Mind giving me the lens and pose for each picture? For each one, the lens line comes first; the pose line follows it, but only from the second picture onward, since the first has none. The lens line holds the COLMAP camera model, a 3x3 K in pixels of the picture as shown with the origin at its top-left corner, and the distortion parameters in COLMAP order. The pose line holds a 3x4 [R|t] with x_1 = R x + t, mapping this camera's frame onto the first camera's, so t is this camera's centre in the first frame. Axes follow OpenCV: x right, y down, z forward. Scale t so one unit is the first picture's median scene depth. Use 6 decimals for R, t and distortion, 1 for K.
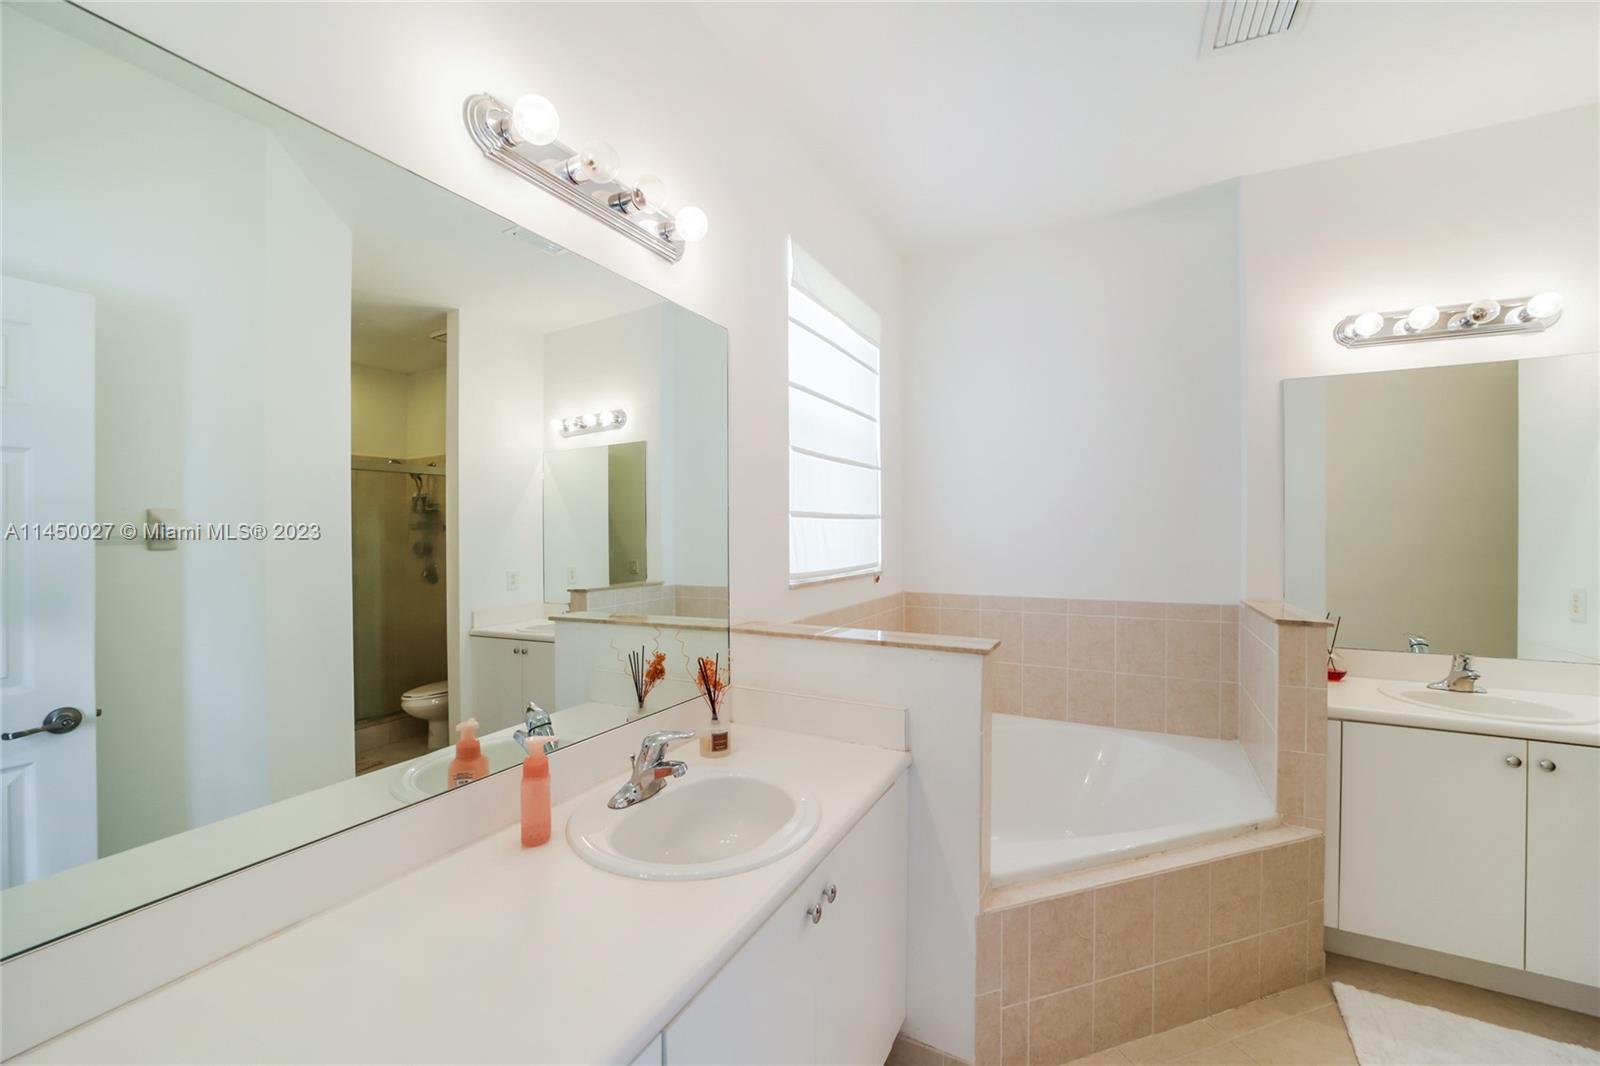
lens RADIAL K [[617.7, 0, 801.8], [0, 617.7, 537.6], [0, 0, 1]] dist [-0.028559, 0.001716]
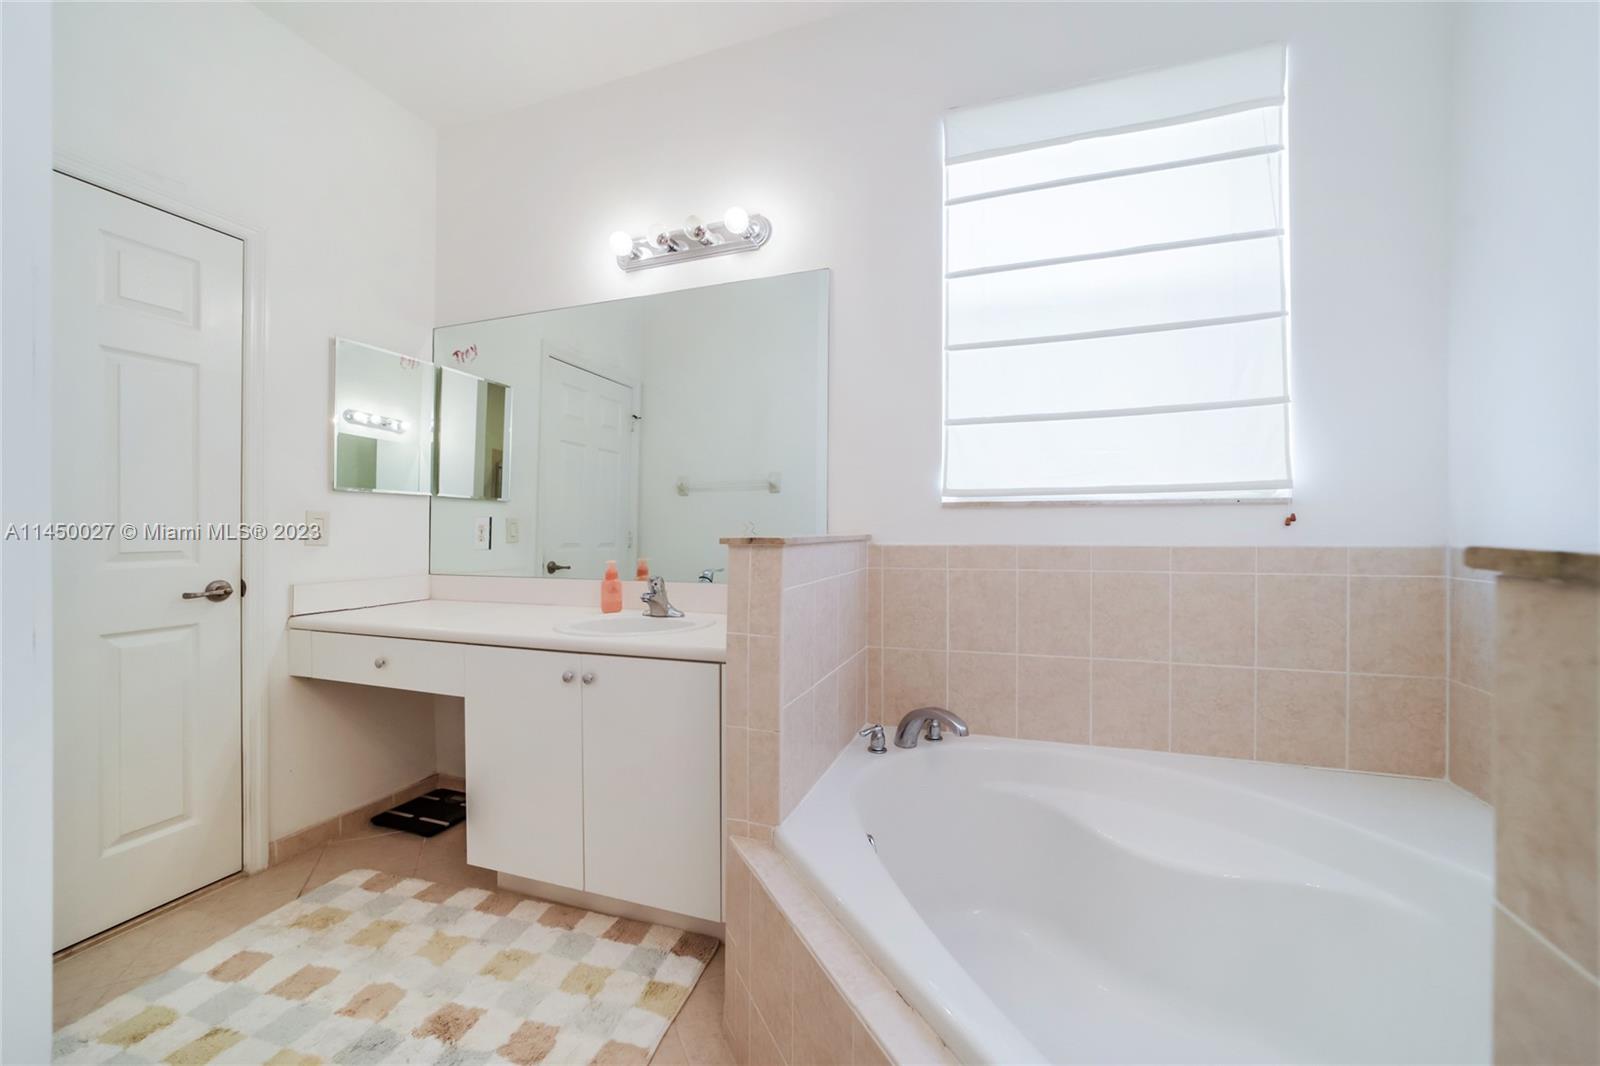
lens RADIAL K [[617.7, 0, 799.5], [0, 617.7, 525.6], [0, 0, 1]] dist [-0.028559, 0.001716]
pose [[0.143886, -0.009051, -0.989553, 0.745342], [-0.008025, 0.999915, -0.010313, 0.108690], [0.989562, 0.009425, 0.143801, 0.606996]]
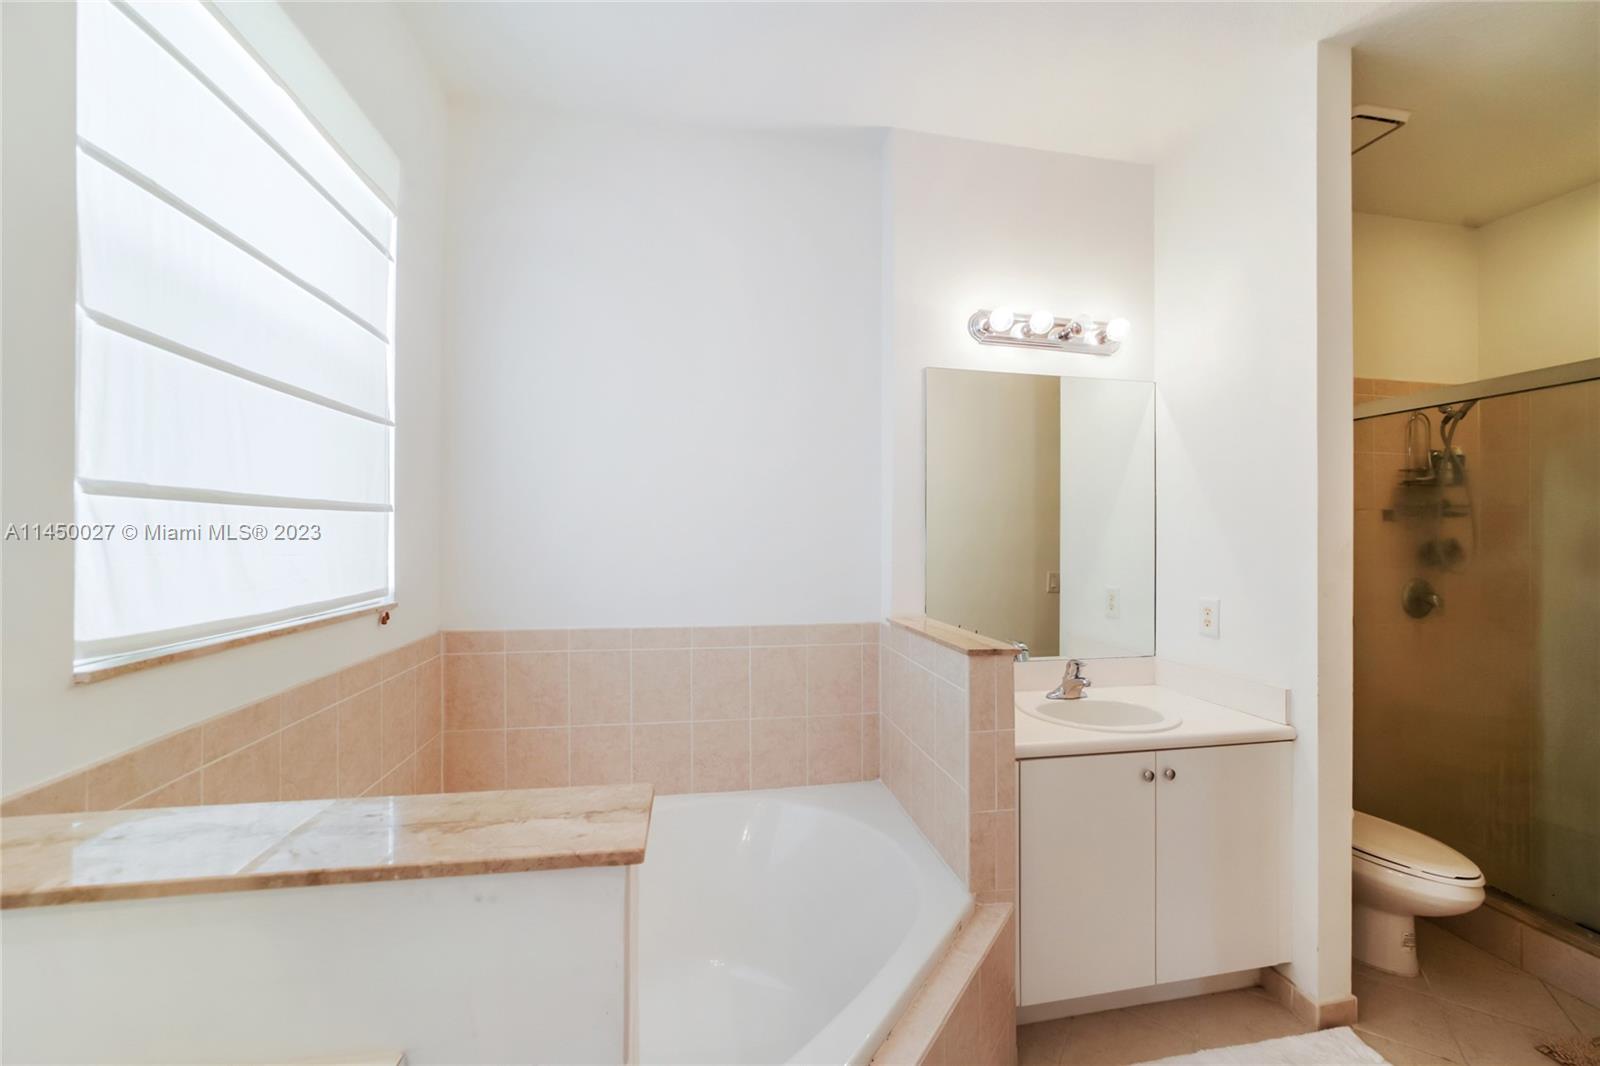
lens RADIAL K [[617.7, 0, 807.9], [0, 617.7, 536.1], [0, 0, 1]] dist [-0.028559, 0.001716]
pose [[0.781925, 0.007110, 0.623332, 0.093909], [-0.000849, 0.999946, -0.010340, -0.003188], [-0.623372, 0.007556, 0.781889, 0.395351]]
